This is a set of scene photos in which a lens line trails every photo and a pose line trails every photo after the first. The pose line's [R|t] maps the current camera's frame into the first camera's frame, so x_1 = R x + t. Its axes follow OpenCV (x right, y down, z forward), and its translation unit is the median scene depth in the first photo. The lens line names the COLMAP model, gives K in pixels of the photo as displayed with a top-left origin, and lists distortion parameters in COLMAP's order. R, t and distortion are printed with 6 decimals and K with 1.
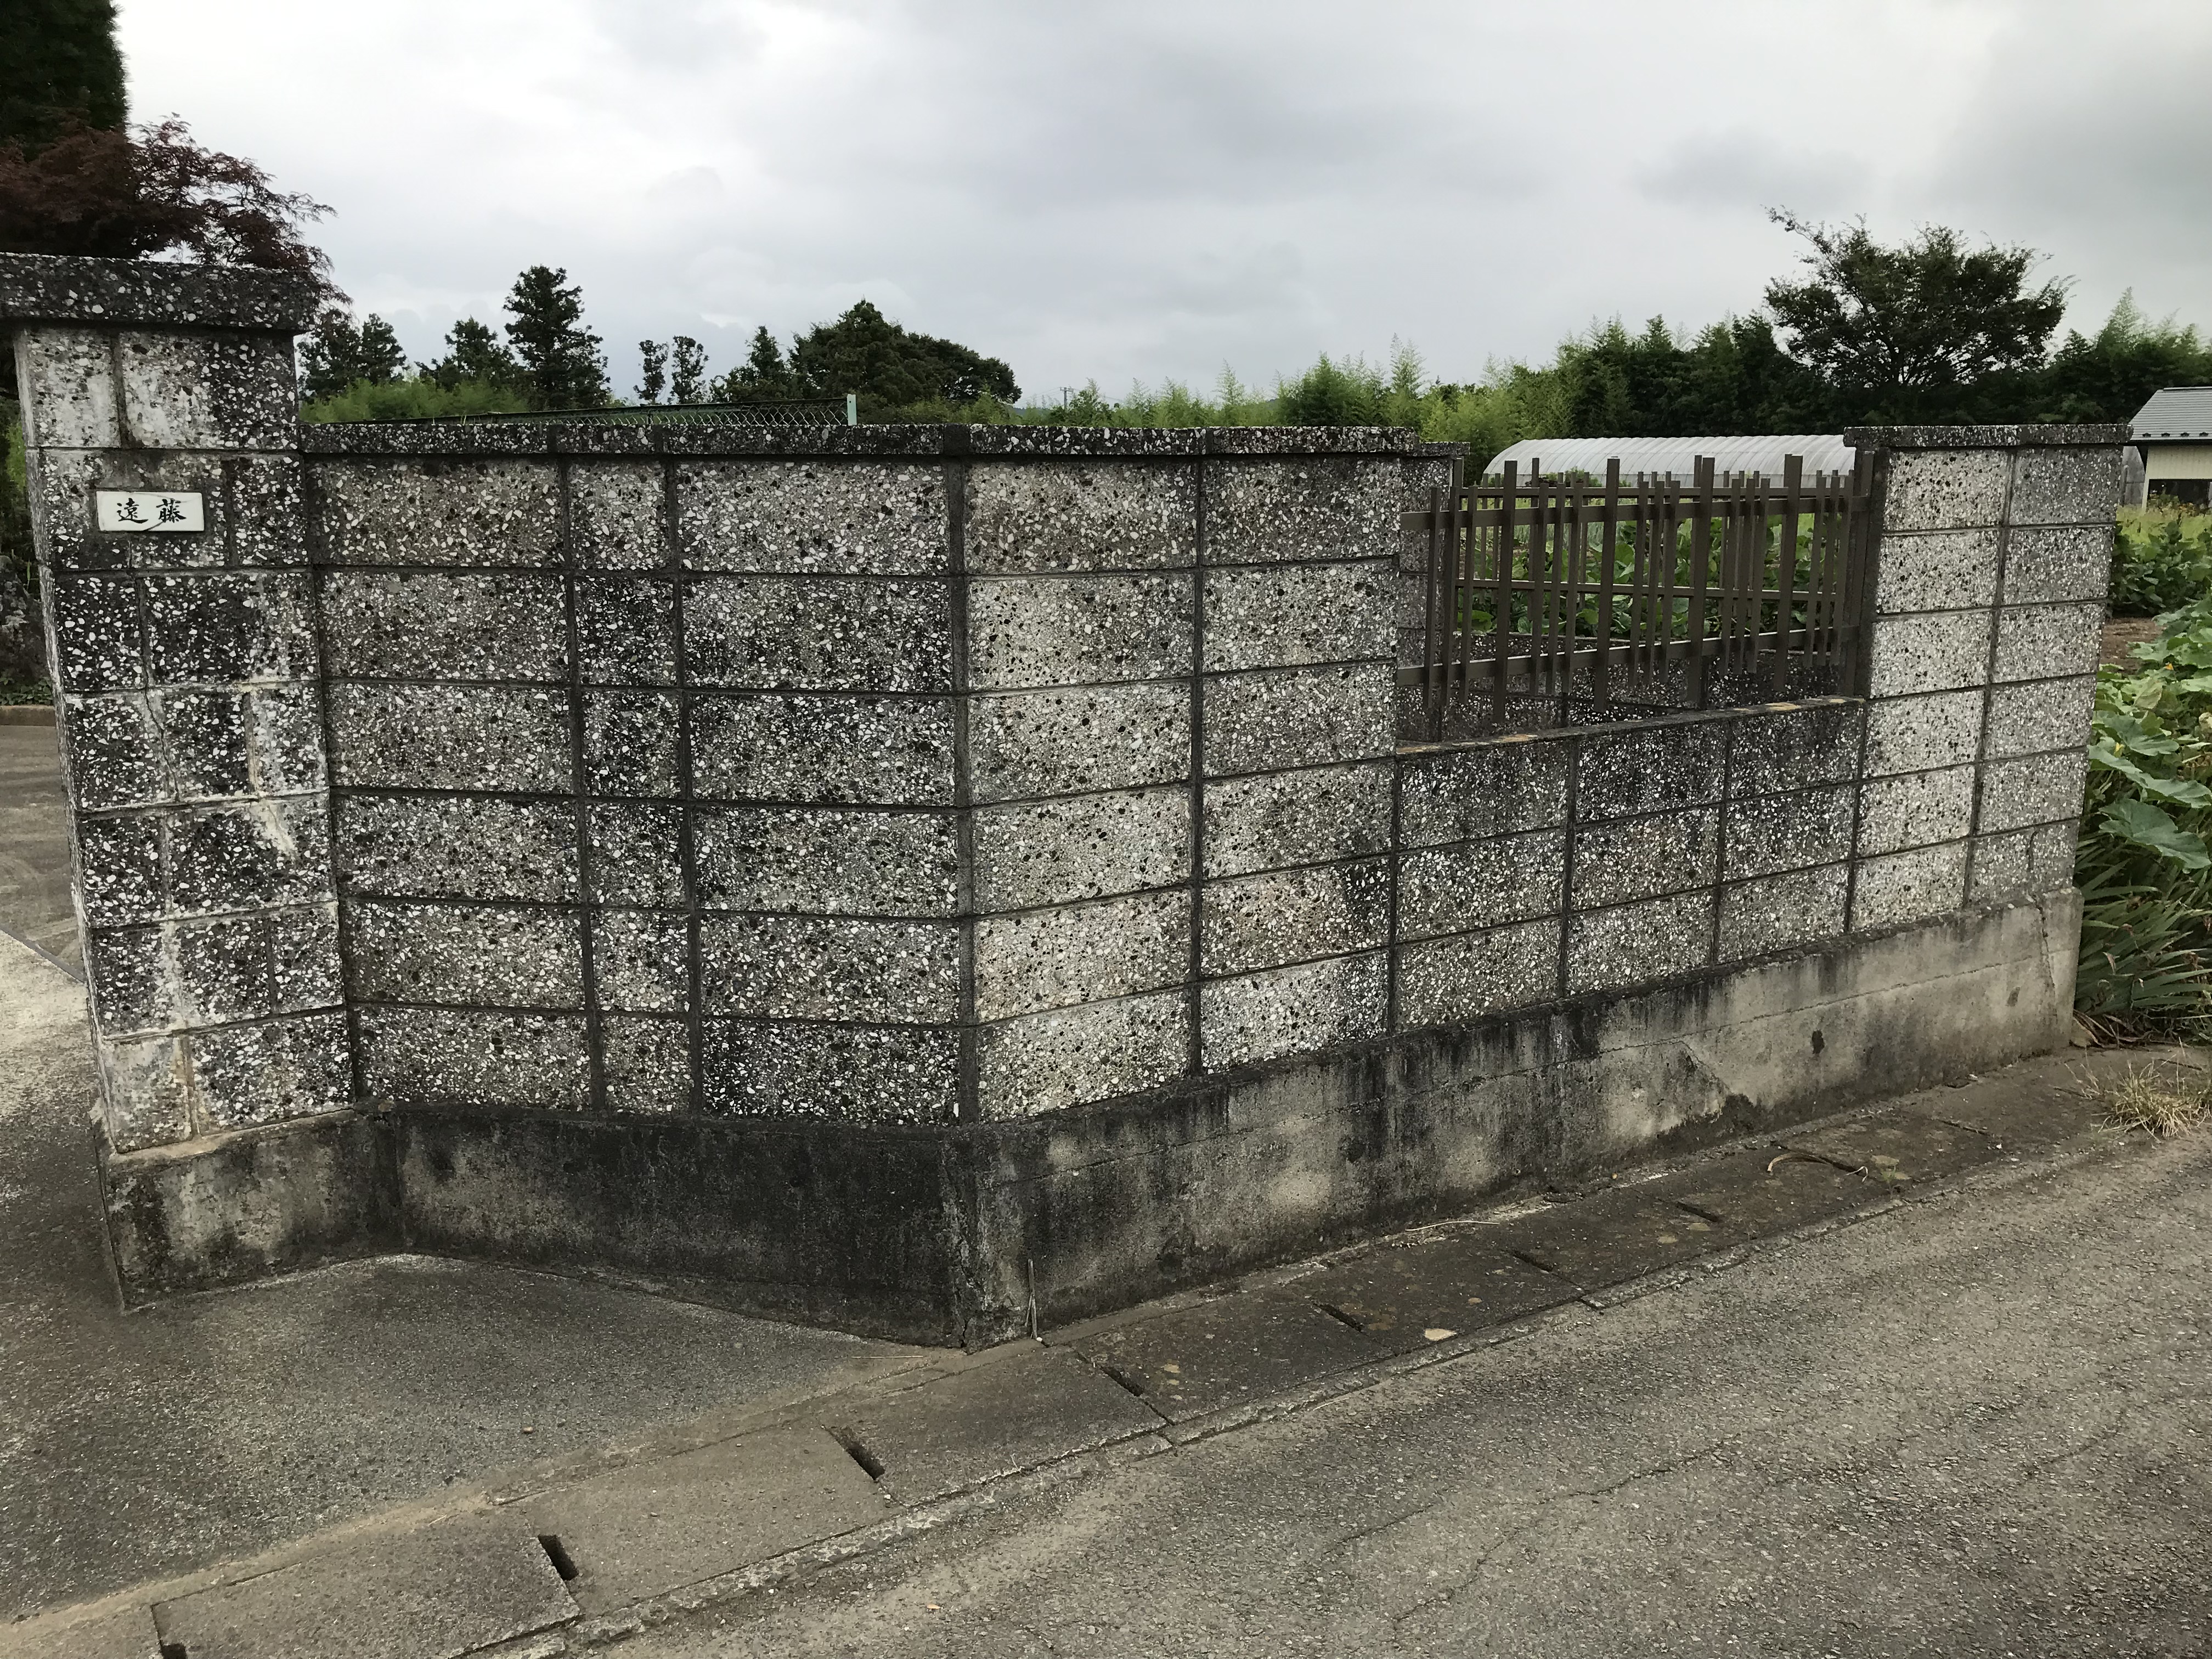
lens RADIAL K [[1870.5, 0, 1101.7], [0, 1870.5, 821.9], [0, 0, 1]] dist [0.008518, 0.004787]
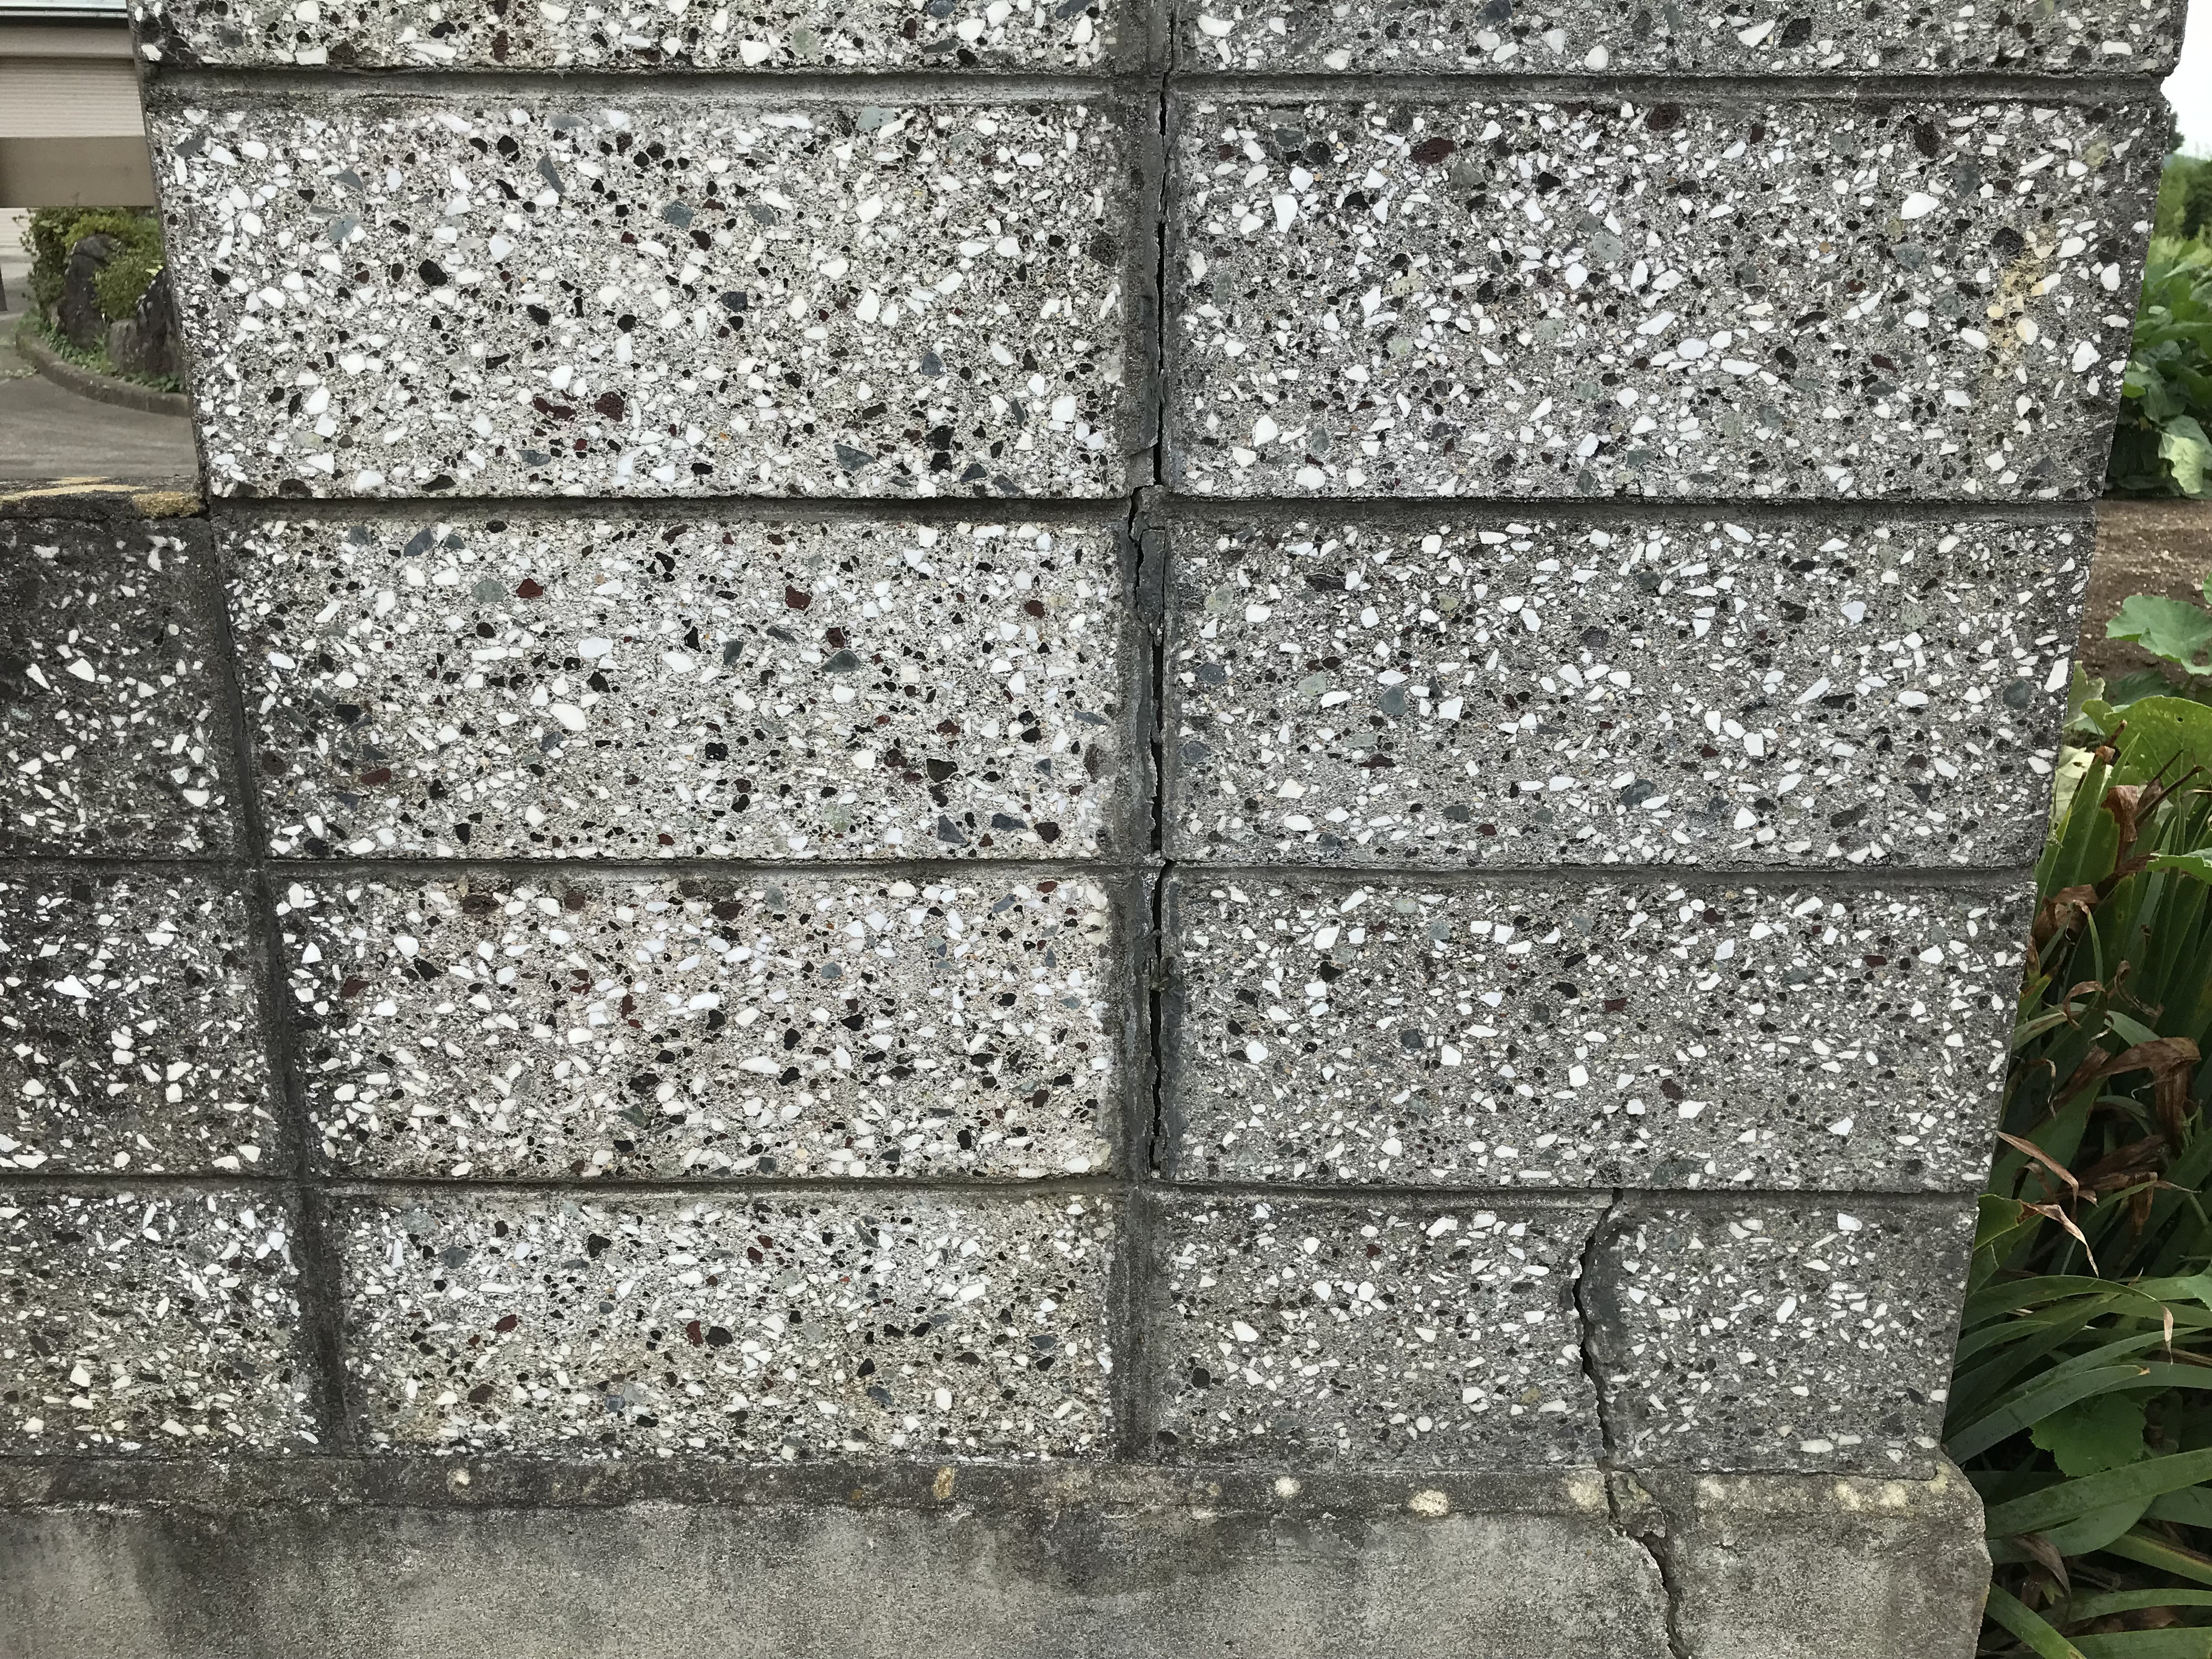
lens RADIAL K [[1840.5, 0, 1095.0], [0, 1840.5, 825.3], [0, 0, 1]] dist [0.008859, 0.007843]
pose [[0.835463, 0.173488, -0.521443, 0.602450], [-0.110975, 0.982575, 0.149104, -0.070604], [0.538225, -0.066704, 0.840158, 0.865088]]
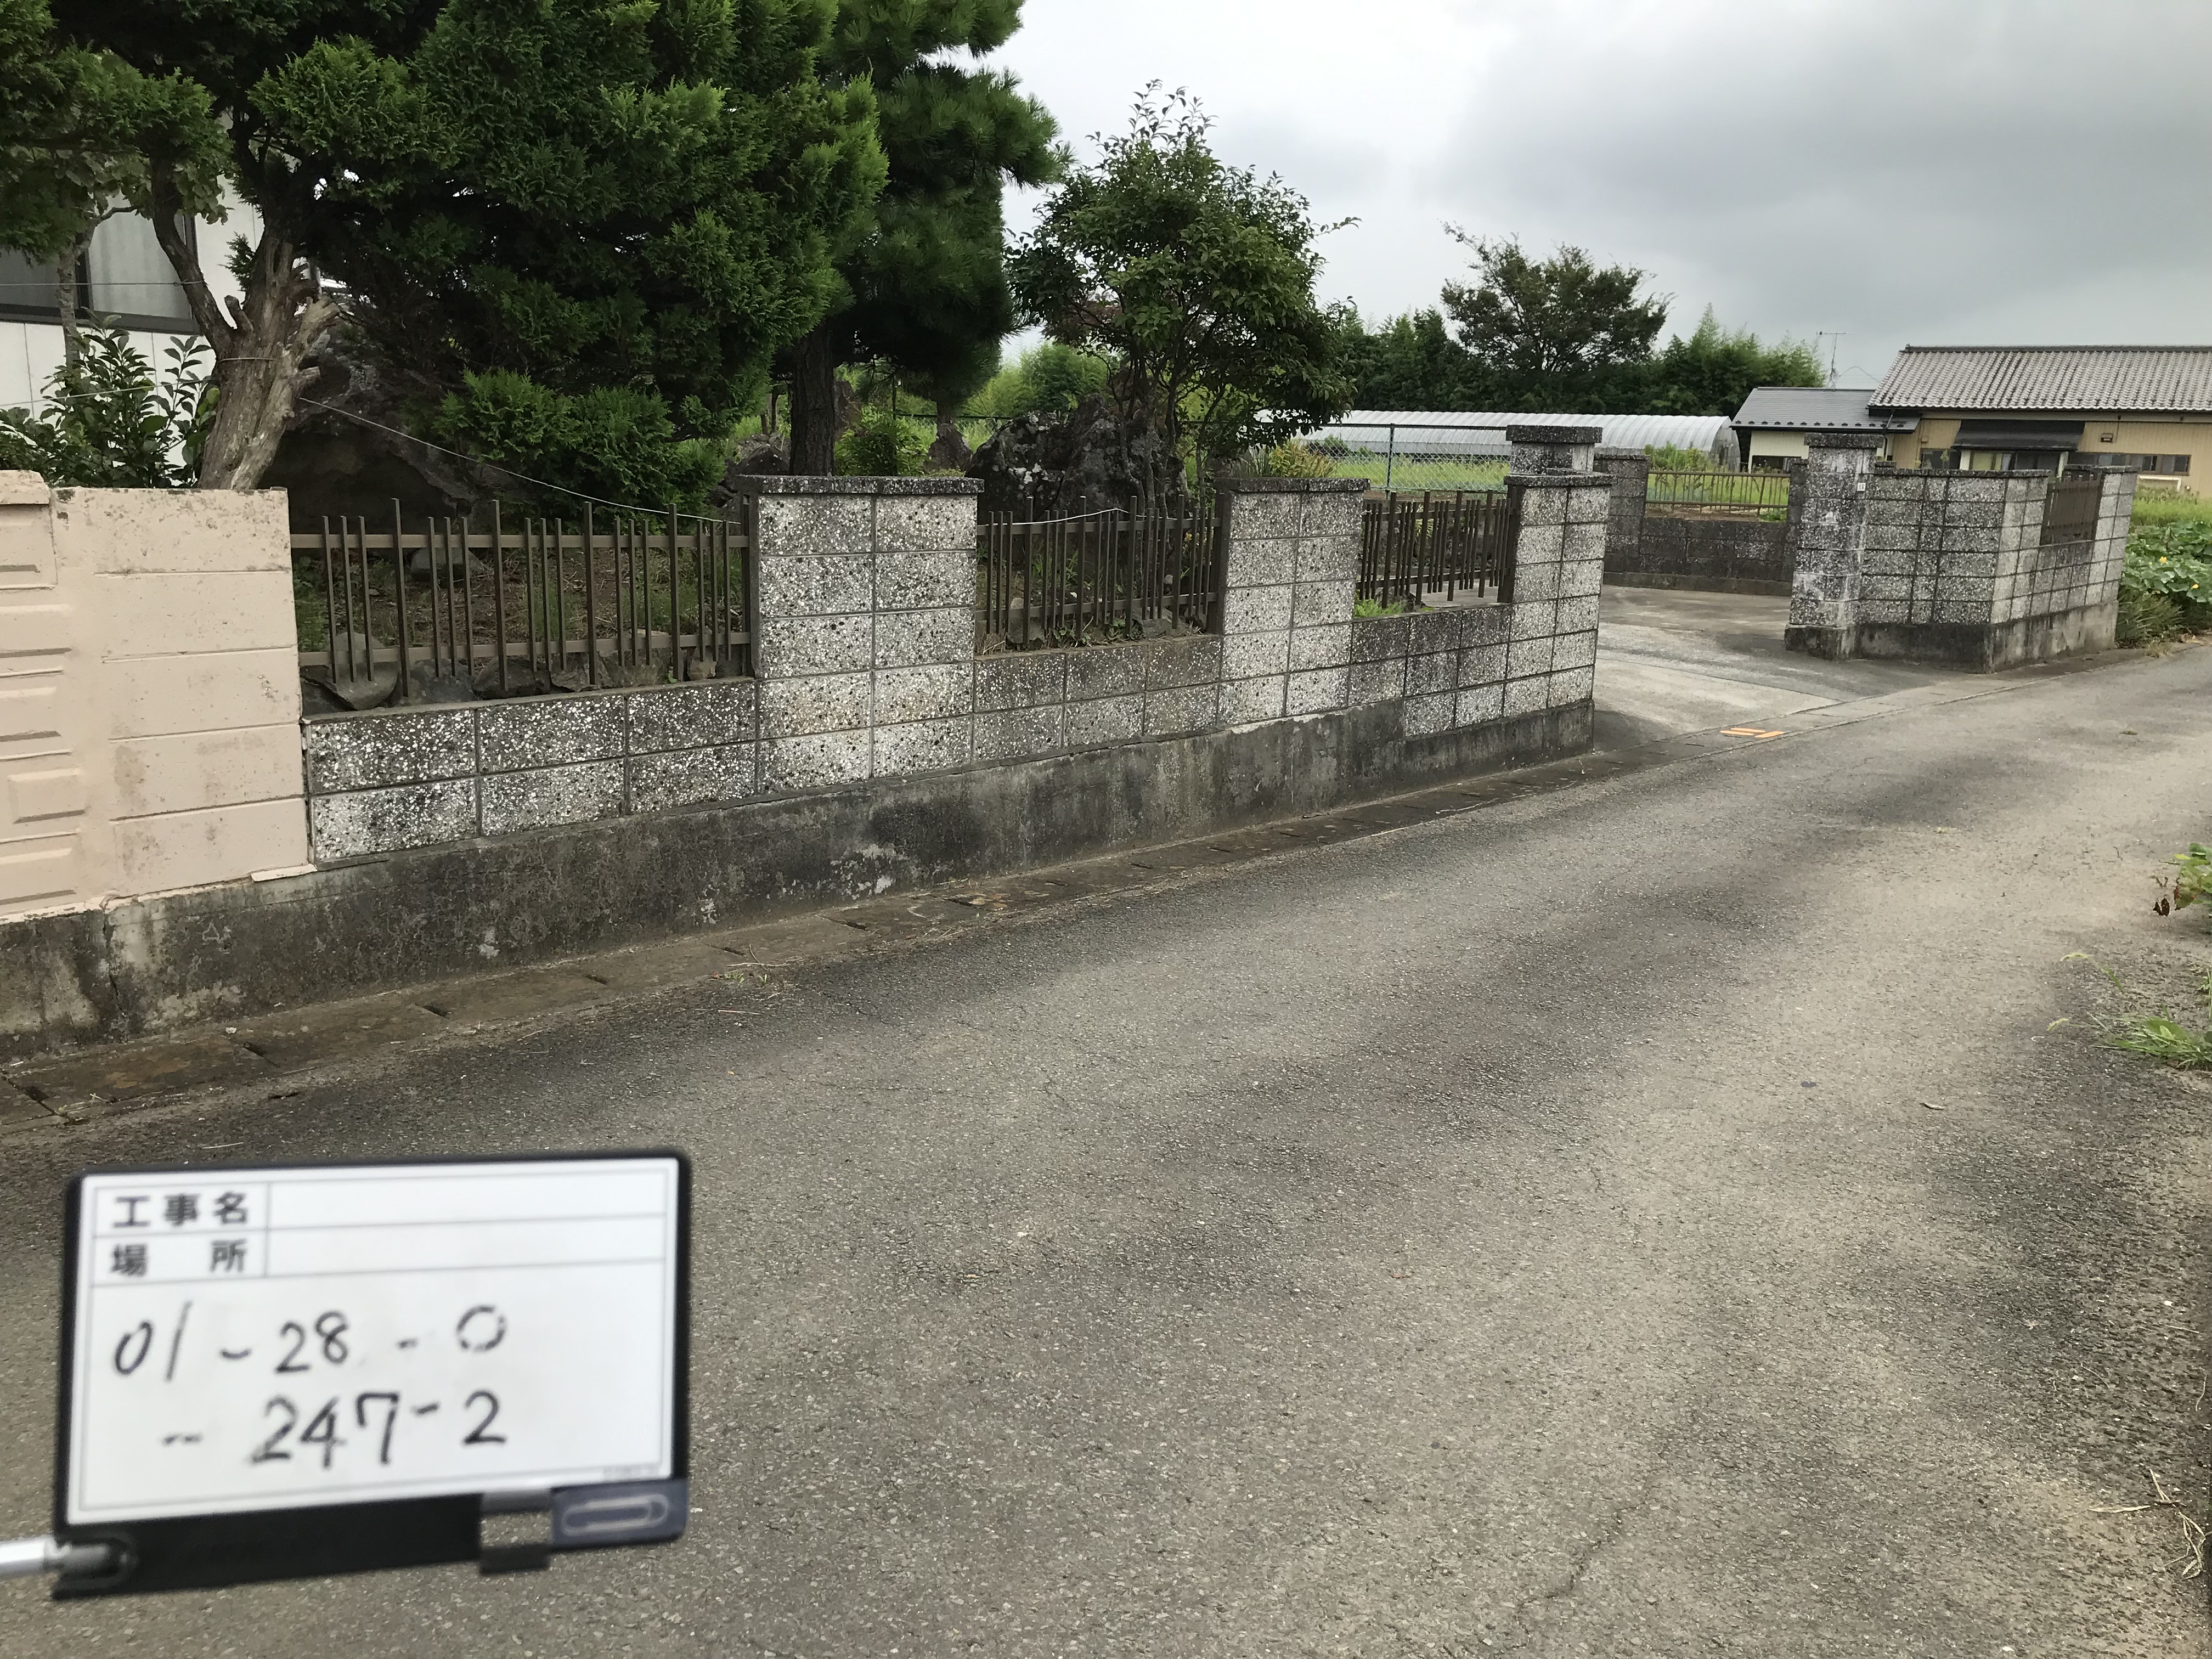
lens RADIAL K [[1899.2, 0, 1104.0], [0, 1899.2, 869.0], [0, 0, 1]] dist [0.002775, -0.000962]
pose [[0.967640, -0.032443, 0.250242, -2.418418], [0.020170, 0.998472, 0.051455, 0.345475], [-0.251529, -0.044743, 0.966815, -2.151578]]
